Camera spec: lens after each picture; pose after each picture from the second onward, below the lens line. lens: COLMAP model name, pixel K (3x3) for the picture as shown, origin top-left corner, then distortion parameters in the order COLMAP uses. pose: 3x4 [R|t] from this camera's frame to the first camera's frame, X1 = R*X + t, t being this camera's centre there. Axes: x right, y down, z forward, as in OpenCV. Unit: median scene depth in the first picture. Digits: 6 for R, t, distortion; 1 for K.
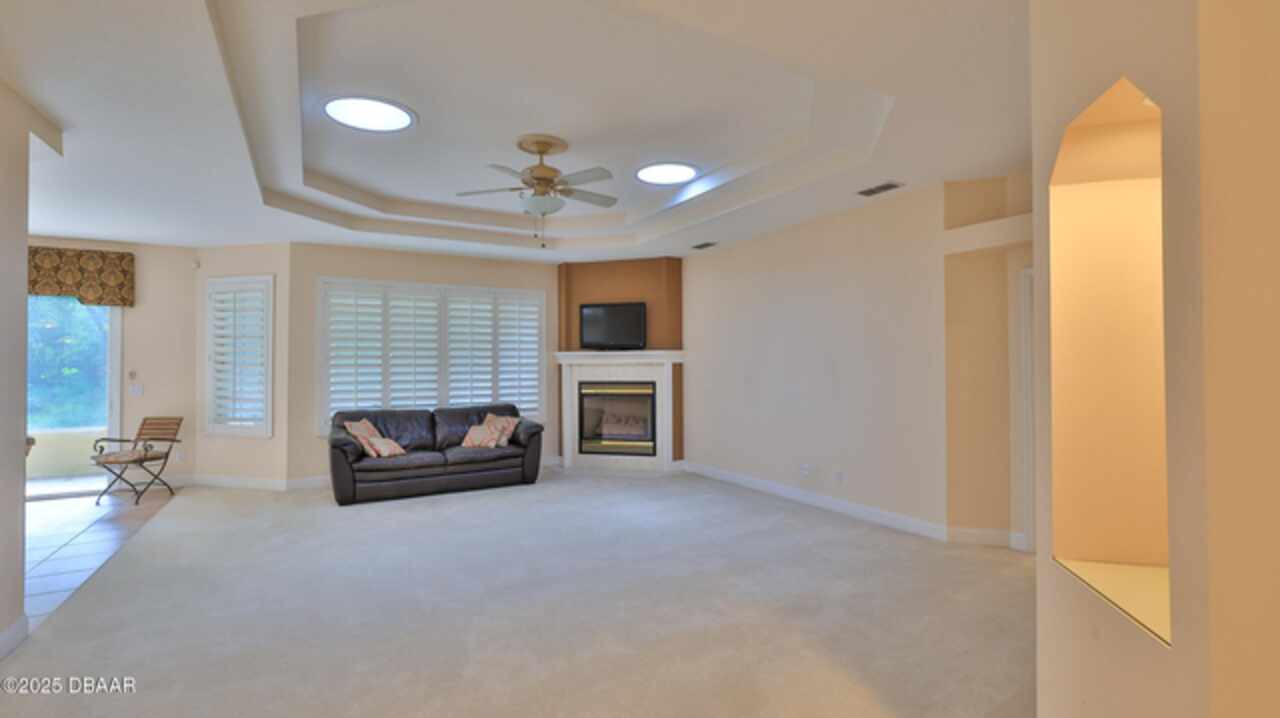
lens RADIAL K [[566.6, 0, 637.4], [0, 566.6, 357.4], [0, 0, 1]] dist [0.000233, 0.000398]
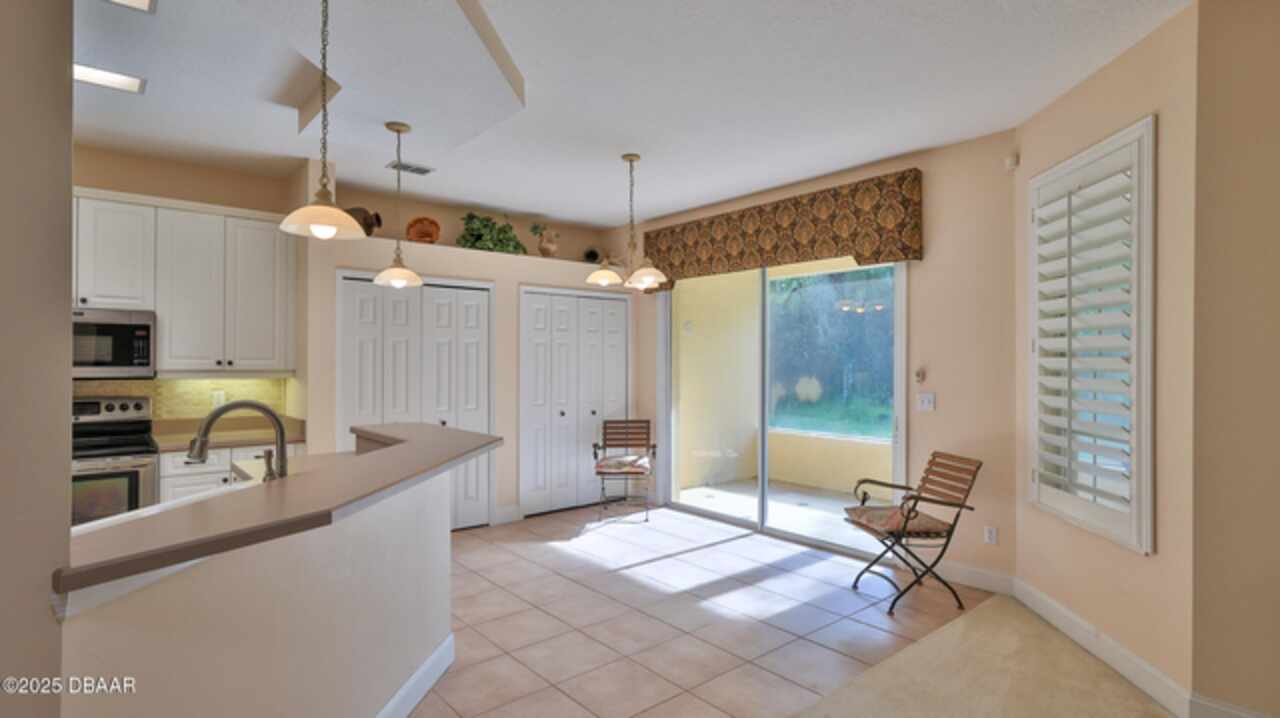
lens RADIAL K [[636.6, 0, 637.1], [0, 636.6, 356.6], [0, 0, 1]] dist [-0.000456, -0.000187]
pose [[0.180882, -0.001752, -0.983503, -0.295483], [0.009973, 0.999950, 0.000053, 0.008200], [0.983454, -0.009818, 0.180890, 0.592902]]
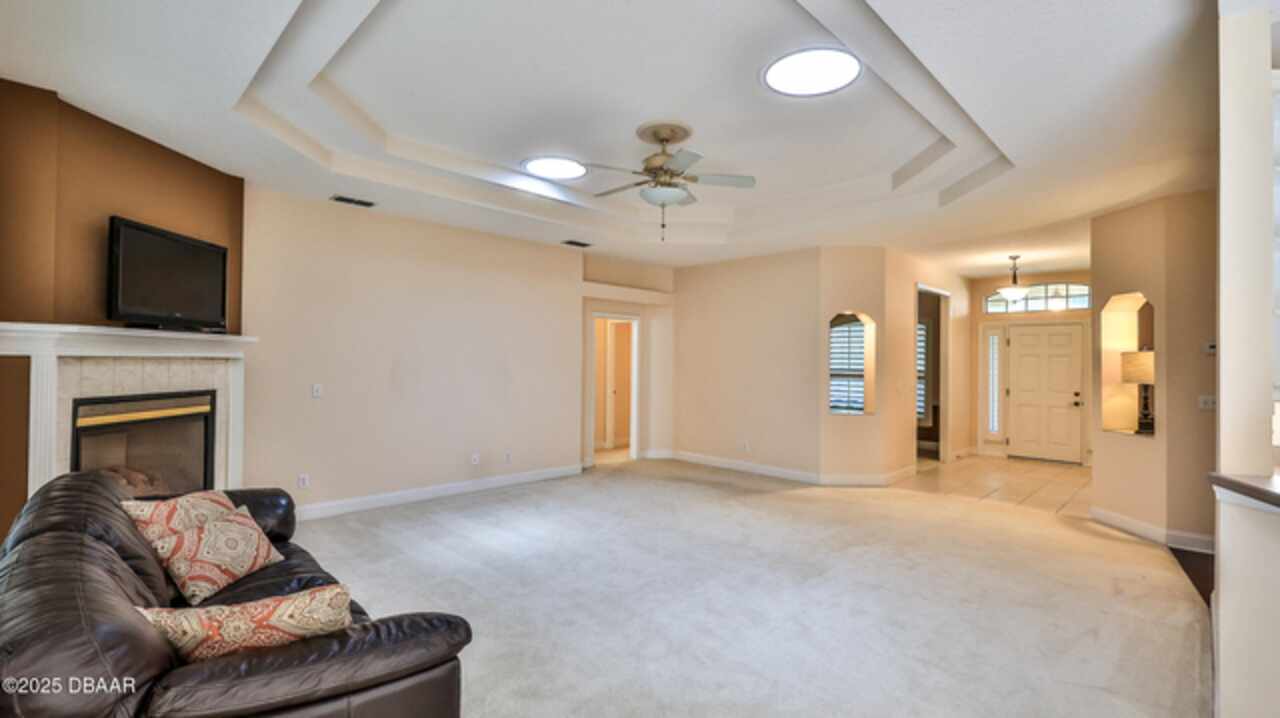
lens RADIAL K [[566.6, 0, 637.4], [0, 566.6, 357.4], [0, 0, 1]] dist [0.000233, 0.000398]
pose [[-0.259966, 0.014460, 0.965510, -0.723411], [-0.022345, 0.999530, -0.020986, 0.014643], [-0.965359, -0.027030, -0.259520, 0.865884]]
